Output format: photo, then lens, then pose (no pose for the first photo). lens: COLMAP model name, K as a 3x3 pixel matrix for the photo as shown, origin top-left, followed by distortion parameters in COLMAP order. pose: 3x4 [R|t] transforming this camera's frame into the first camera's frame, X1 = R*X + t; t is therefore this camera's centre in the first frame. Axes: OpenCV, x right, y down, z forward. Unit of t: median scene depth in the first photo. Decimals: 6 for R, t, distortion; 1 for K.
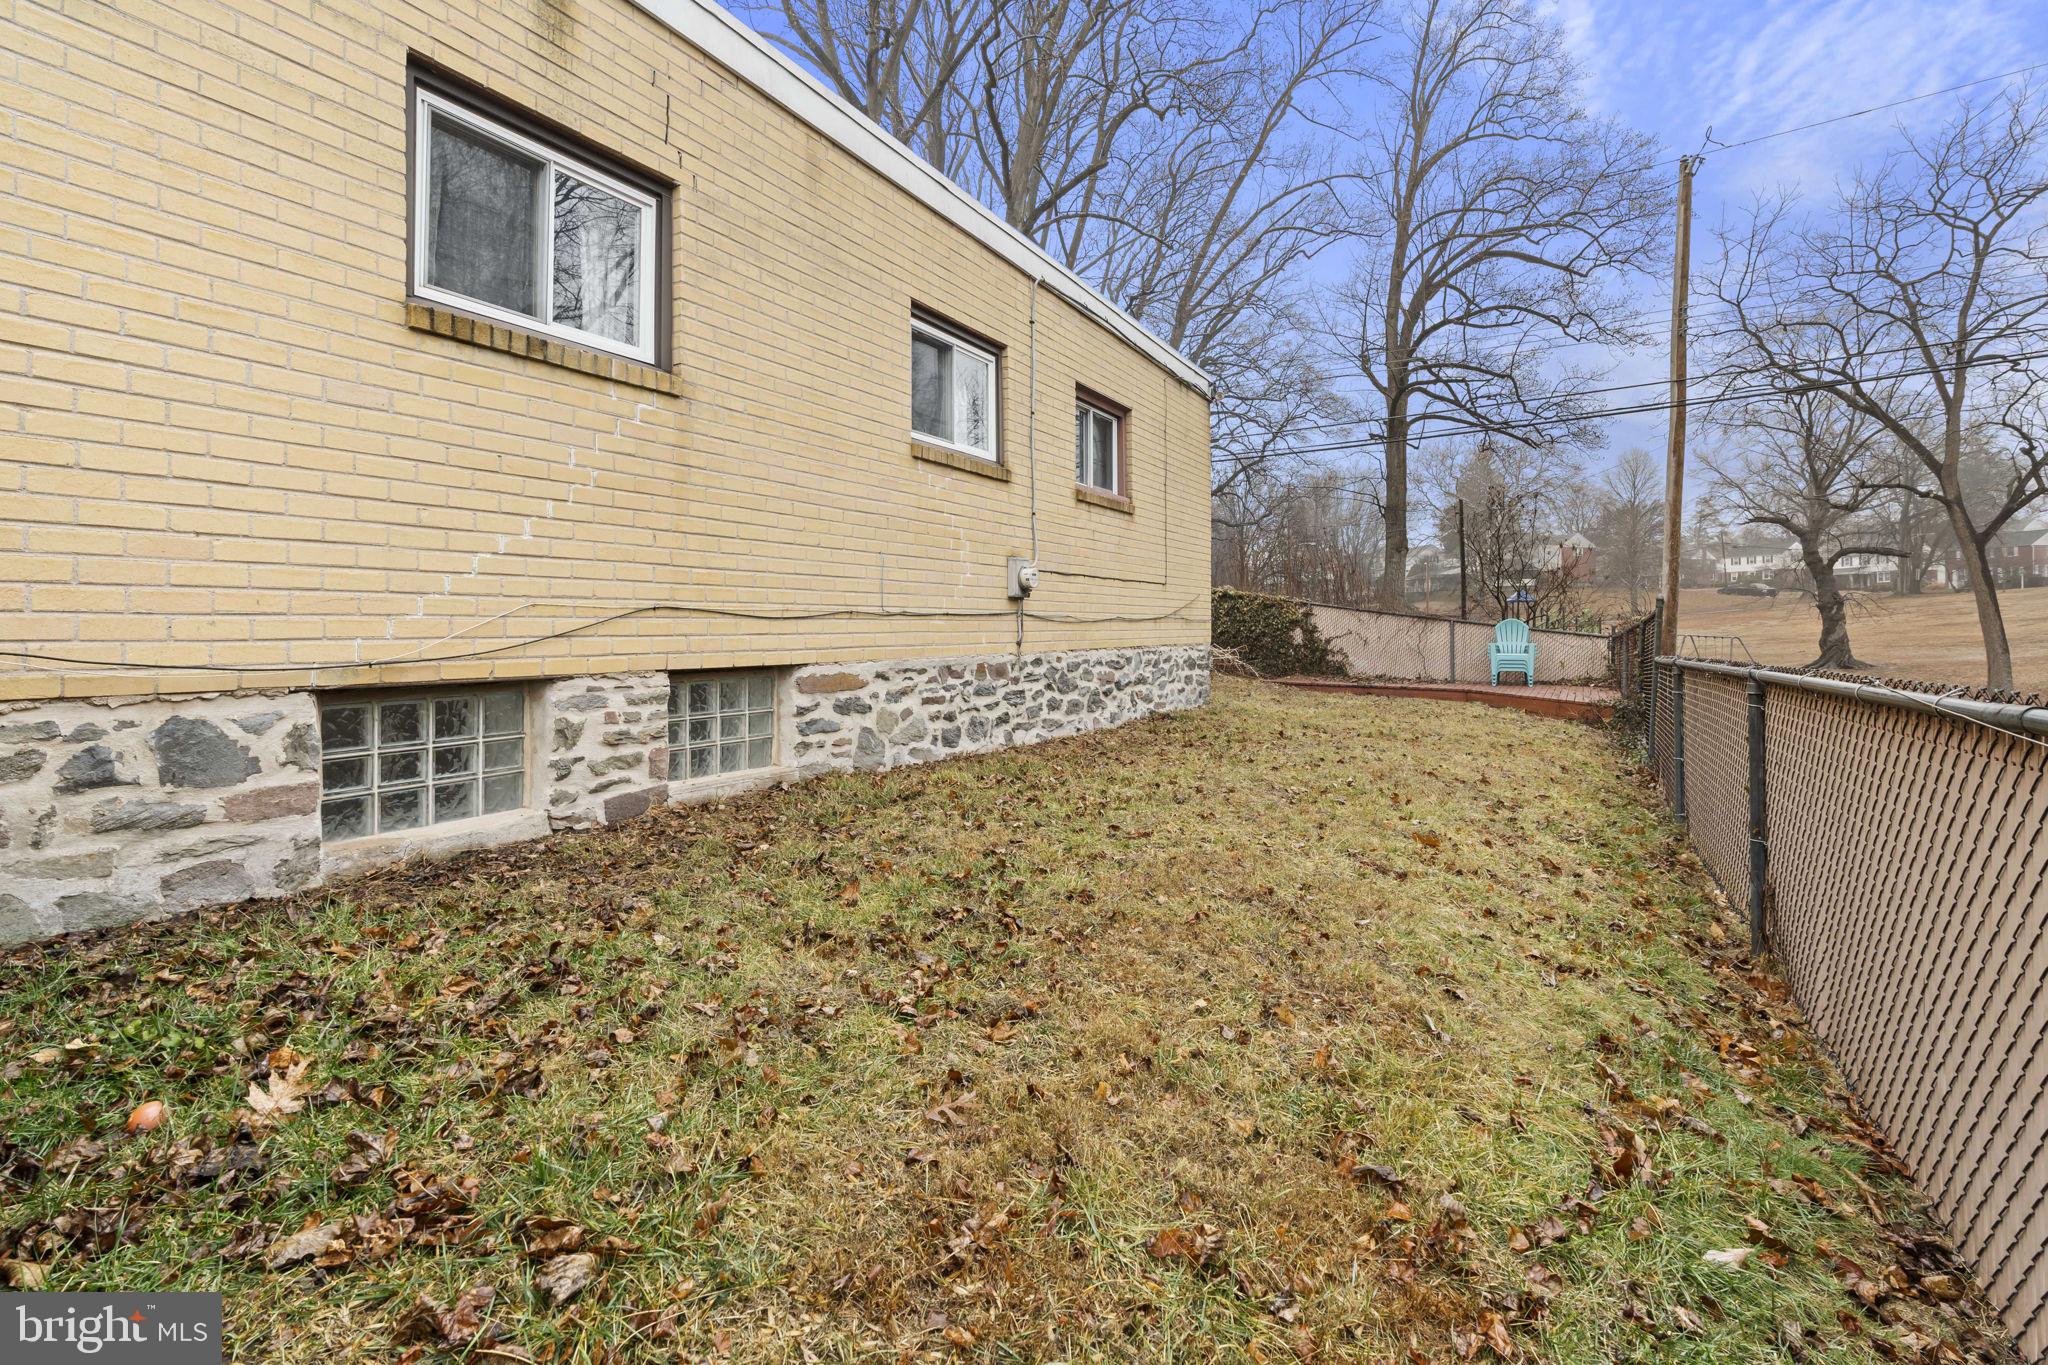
lens RADIAL K [[954.2, 0, 1036.5], [0, 954.2, 628.9], [0, 0, 1]] dist [-0.026922, 0.014059]
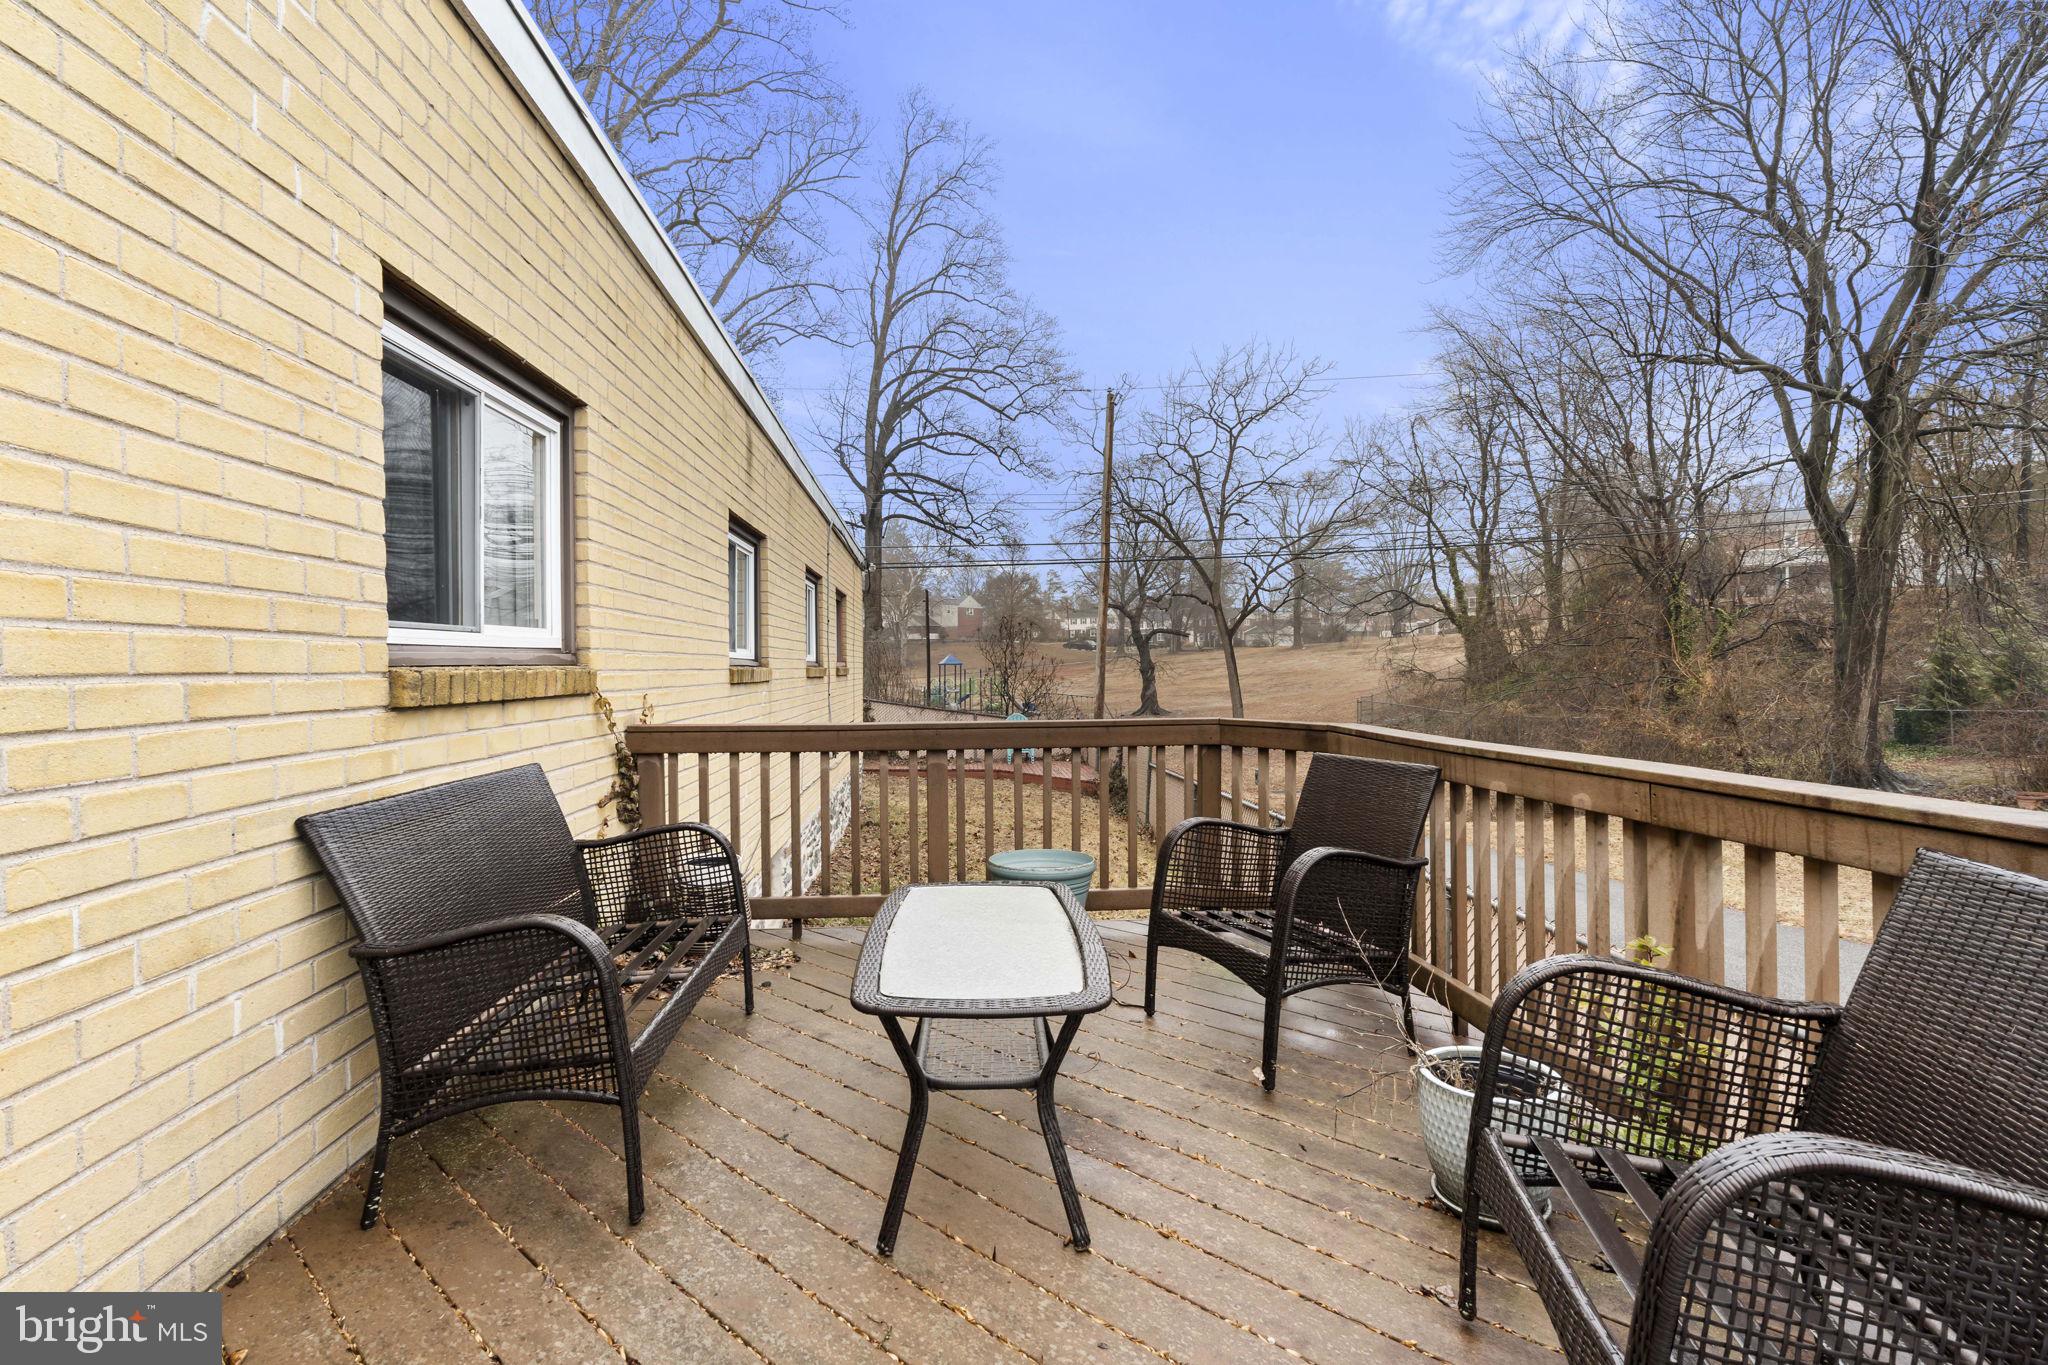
lens RADIAL K [[918.0, 0, 1024.0], [0, 918.0, 682.5], [0, 0, 1]] dist [-0.002921, -0.000290]
pose [[0.831462, -0.001598, 0.555579, -0.101006], [-0.006809, 0.999891, 0.013067, -0.030582], [-0.555540, -0.014648, 0.831361, -0.054417]]
